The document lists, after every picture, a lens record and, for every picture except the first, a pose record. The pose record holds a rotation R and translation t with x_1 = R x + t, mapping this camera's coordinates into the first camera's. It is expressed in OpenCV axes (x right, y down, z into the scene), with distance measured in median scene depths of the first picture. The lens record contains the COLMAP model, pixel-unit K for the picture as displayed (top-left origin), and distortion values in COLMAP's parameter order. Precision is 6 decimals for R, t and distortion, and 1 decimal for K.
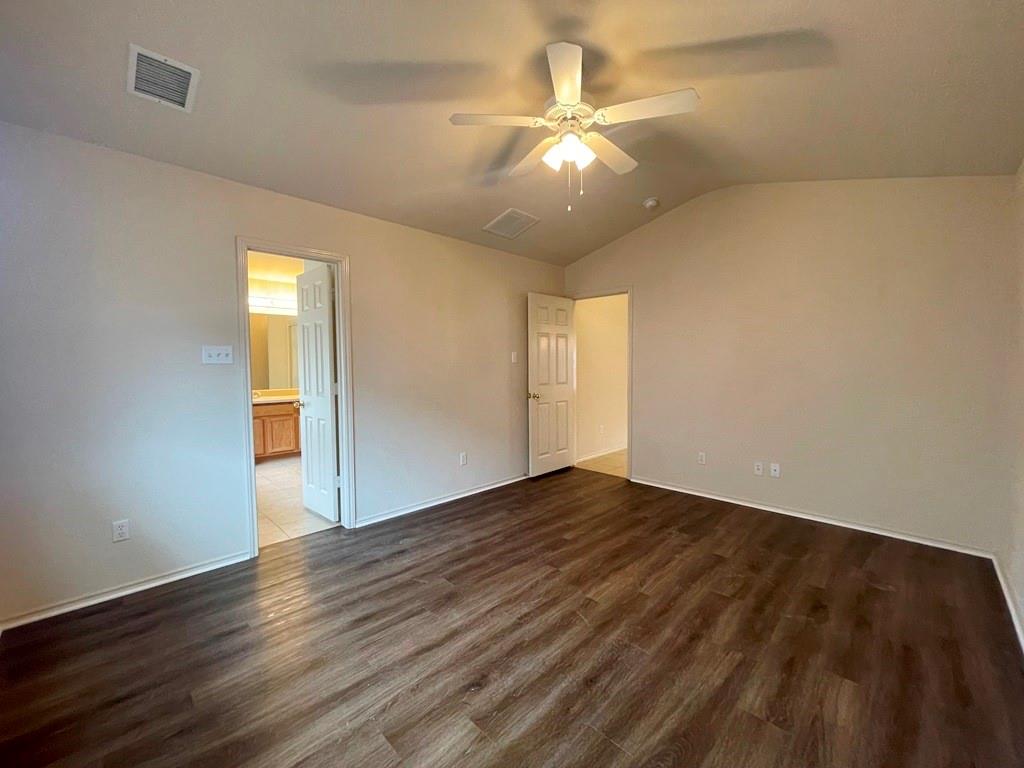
lens RADIAL K [[414.3, 0, 513.3], [0, 414.3, 380.4], [0, 0, 1]] dist [0.001089, 0.000255]
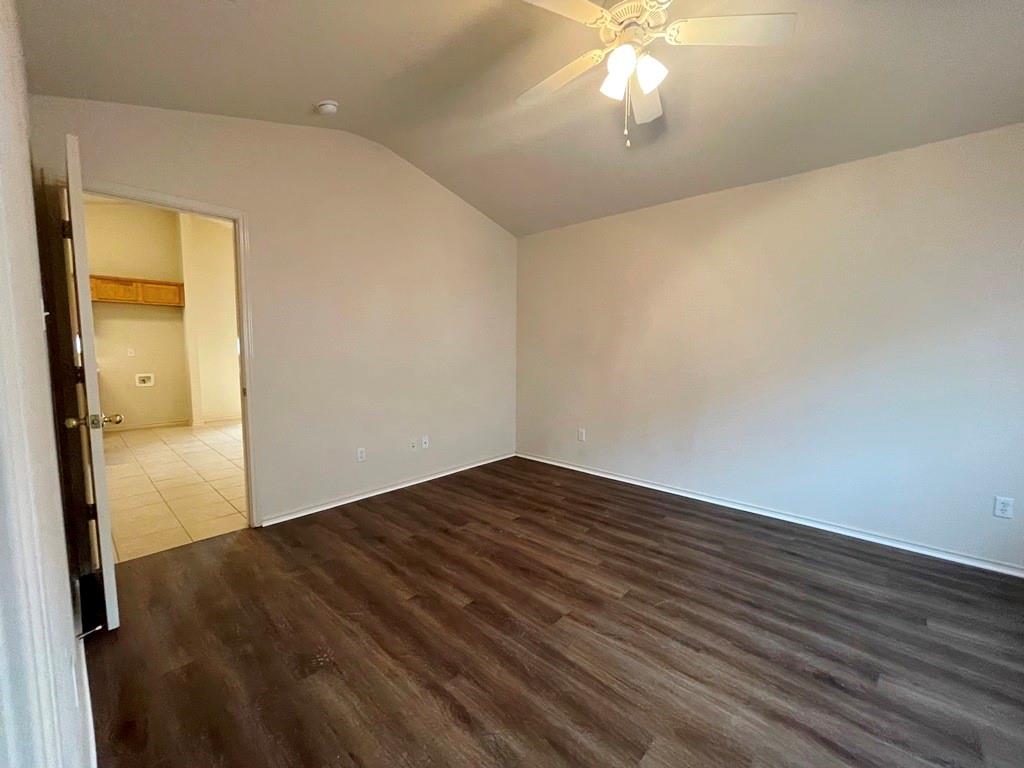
lens RADIAL K [[414.3, 0, 509.3], [0, 414.3, 383.8], [0, 0, 1]] dist [0.001089, 0.000255]
pose [[-0.036252, -0.083601, 0.995840, -0.570980], [0.035900, 0.995743, 0.084900, -0.027463], [-0.998698, 0.038829, -0.033096, 1.052146]]
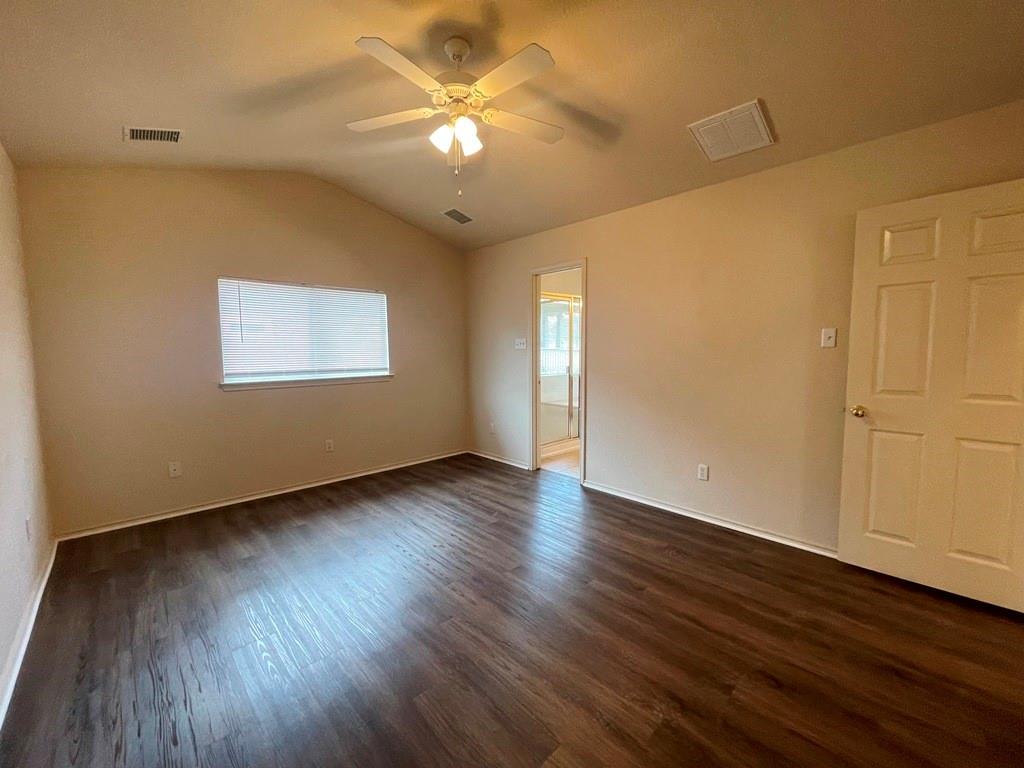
lens RADIAL K [[414.3, 0, 512.7], [0, 414.3, 382.3], [0, 0, 1]] dist [0.001089, 0.000255]
pose [[-0.018679, 0.083980, -0.996292, 0.949208], [-0.037845, 0.995693, 0.084639, -0.044167], [0.999109, 0.039286, -0.015420, 0.956192]]
